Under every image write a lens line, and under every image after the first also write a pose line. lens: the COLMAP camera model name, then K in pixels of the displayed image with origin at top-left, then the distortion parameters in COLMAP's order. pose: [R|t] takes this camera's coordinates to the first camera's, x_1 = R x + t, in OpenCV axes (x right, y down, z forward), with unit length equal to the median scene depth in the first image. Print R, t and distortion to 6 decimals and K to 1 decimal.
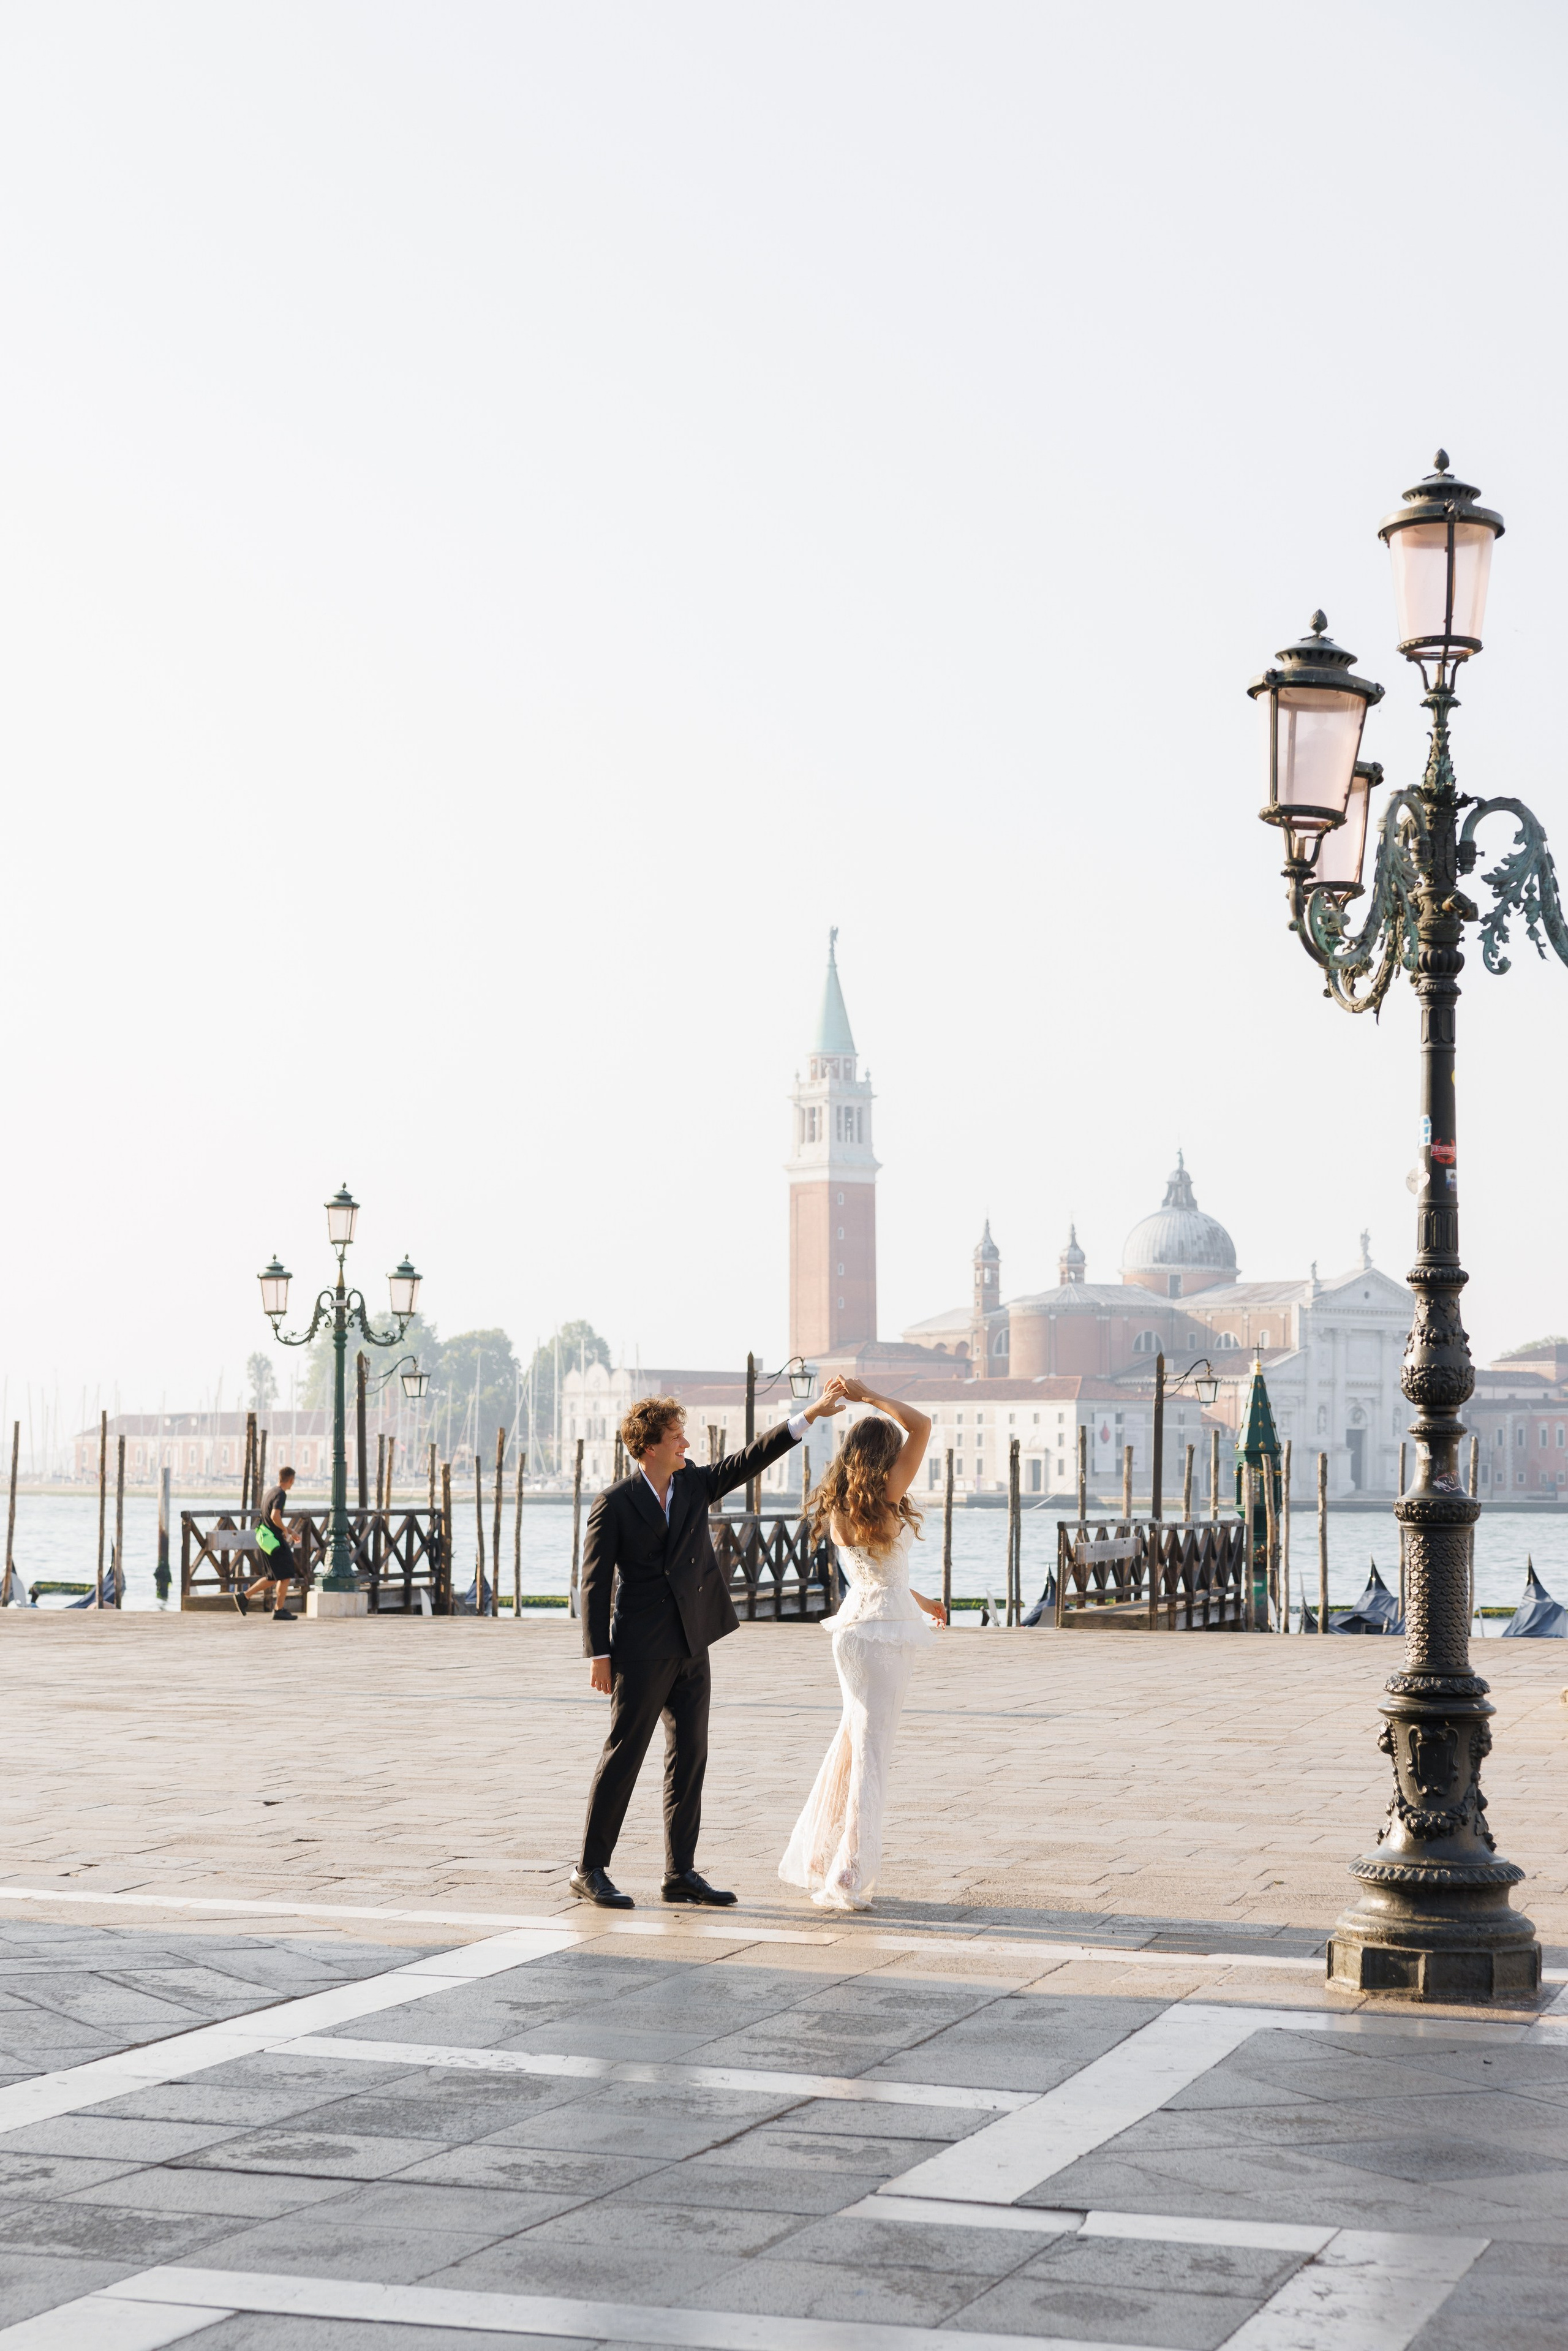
lens RADIAL K [[4473.0, 0, 784.3], [0, 4473.0, 1186.5], [0, 0, 1]] dist [0.047135, 0.000000]
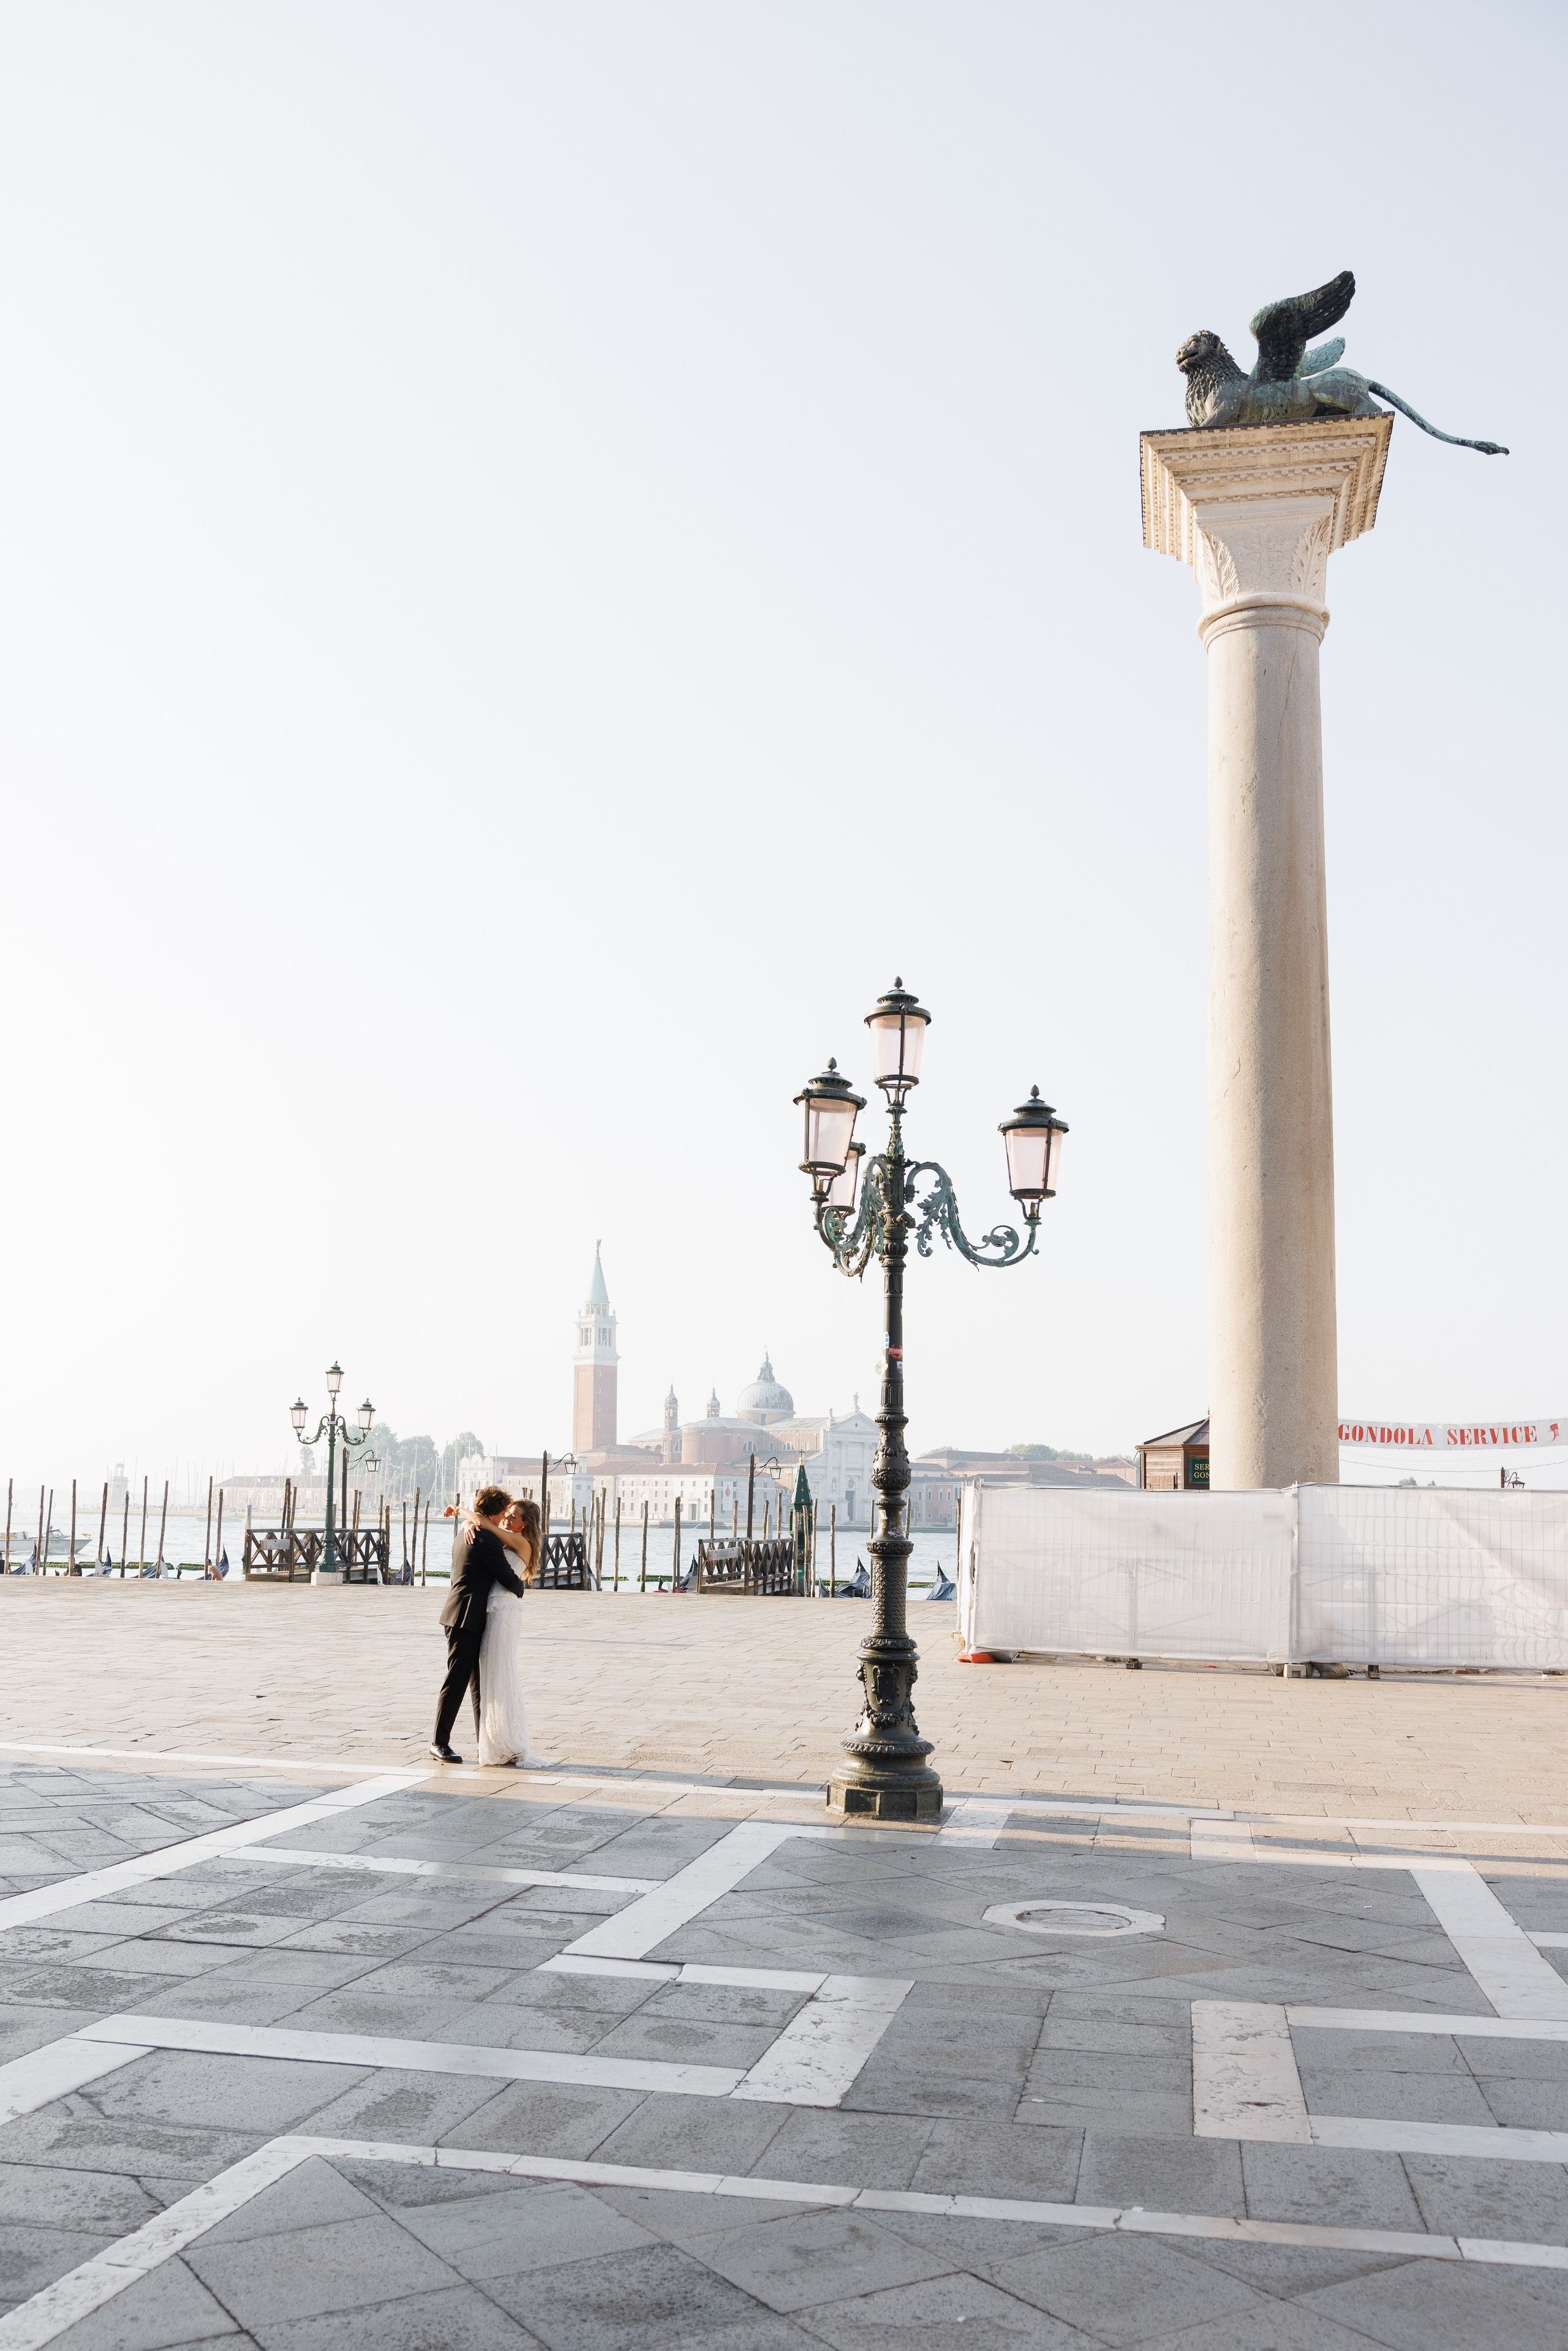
lens RADIAL K [[2169.3, 0, 768.5], [0, 2169.3, 1188.8], [0, 0, 1]] dist [-0.009252, 0.001966]
pose [[0.995947, 0.023433, 0.086835, 0.015284], [-0.016173, 0.996386, -0.083384, 0.000657], [-0.088475, 0.081642, 0.992727, 0.107655]]
